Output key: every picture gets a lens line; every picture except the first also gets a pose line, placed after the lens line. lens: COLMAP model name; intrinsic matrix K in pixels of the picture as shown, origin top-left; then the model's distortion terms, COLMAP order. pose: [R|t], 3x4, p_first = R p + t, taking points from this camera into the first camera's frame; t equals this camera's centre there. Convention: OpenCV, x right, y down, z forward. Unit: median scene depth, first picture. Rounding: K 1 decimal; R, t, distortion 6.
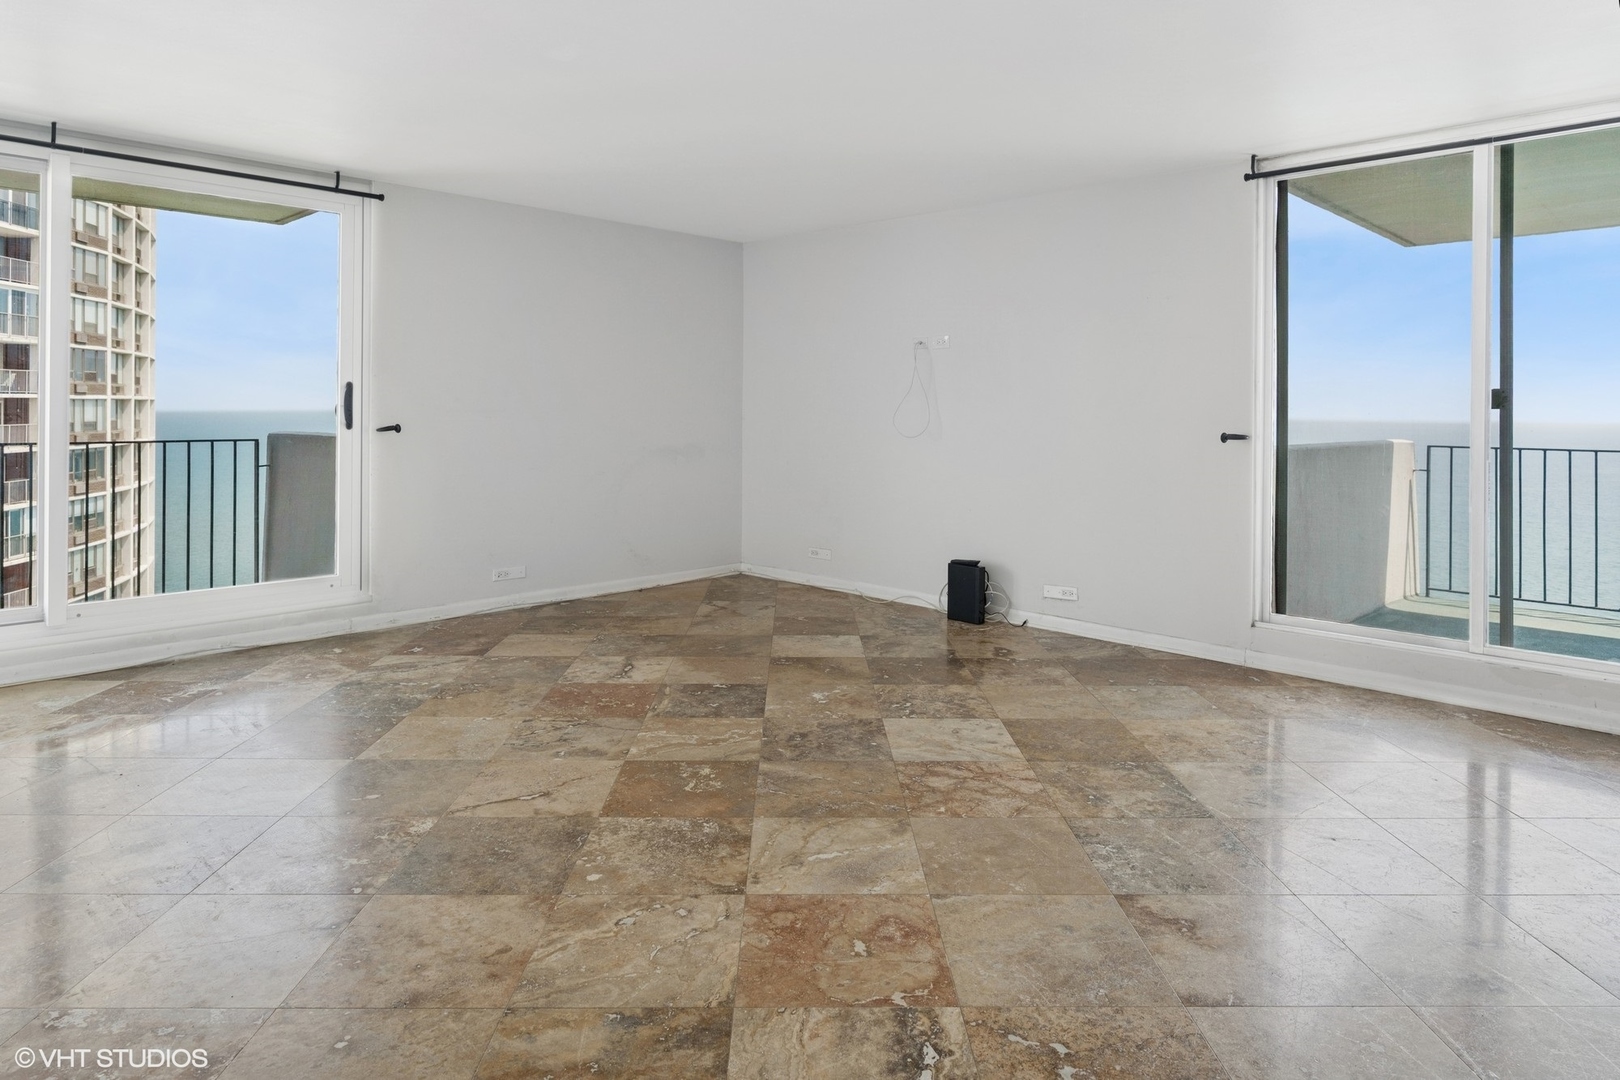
lens RADIAL K [[964.9, 0, 810.0], [0, 964.9, 540.0], [0, 0, 1]] dist [-0.003674, -0.000992]
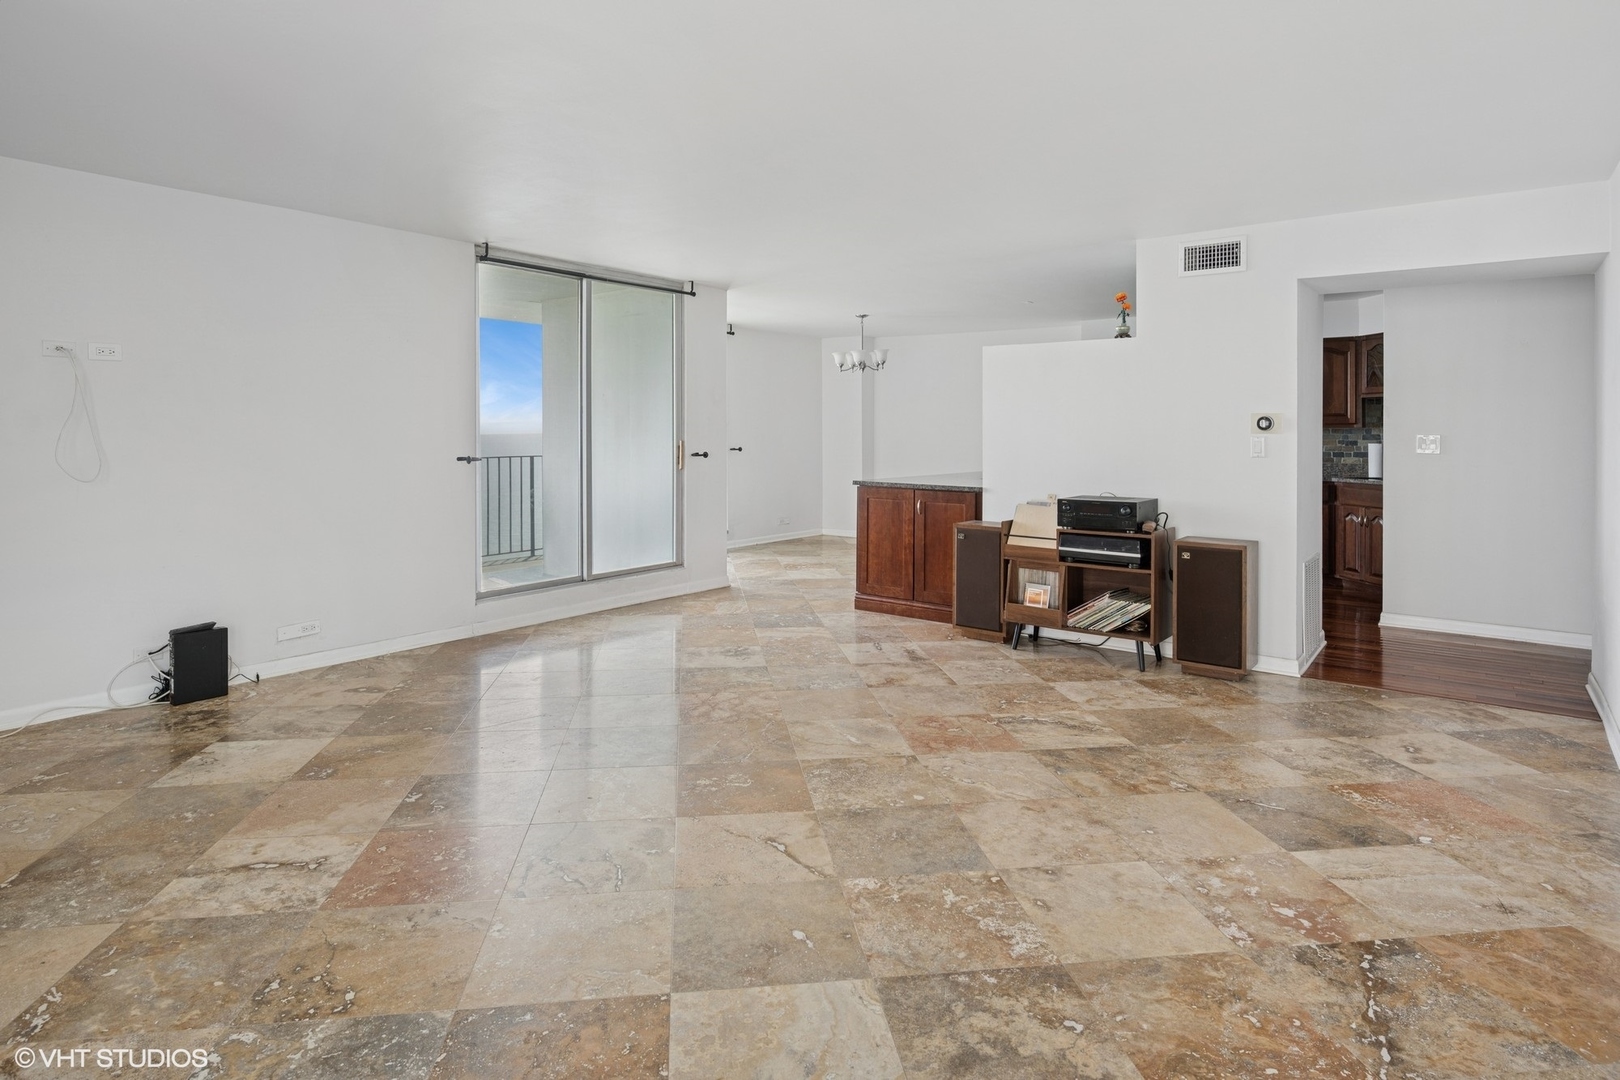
lens RADIAL K [[887.2, 0, 810.0], [0, 887.2, 540.0], [0, 0, 1]] dist [-0.000985, -0.000198]
pose [[-0.111353, -0.131663, 0.985021, -1.193394], [0.134011, 0.980142, 0.146160, -0.171944], [-0.984704, 0.148279, -0.091497, 1.054844]]
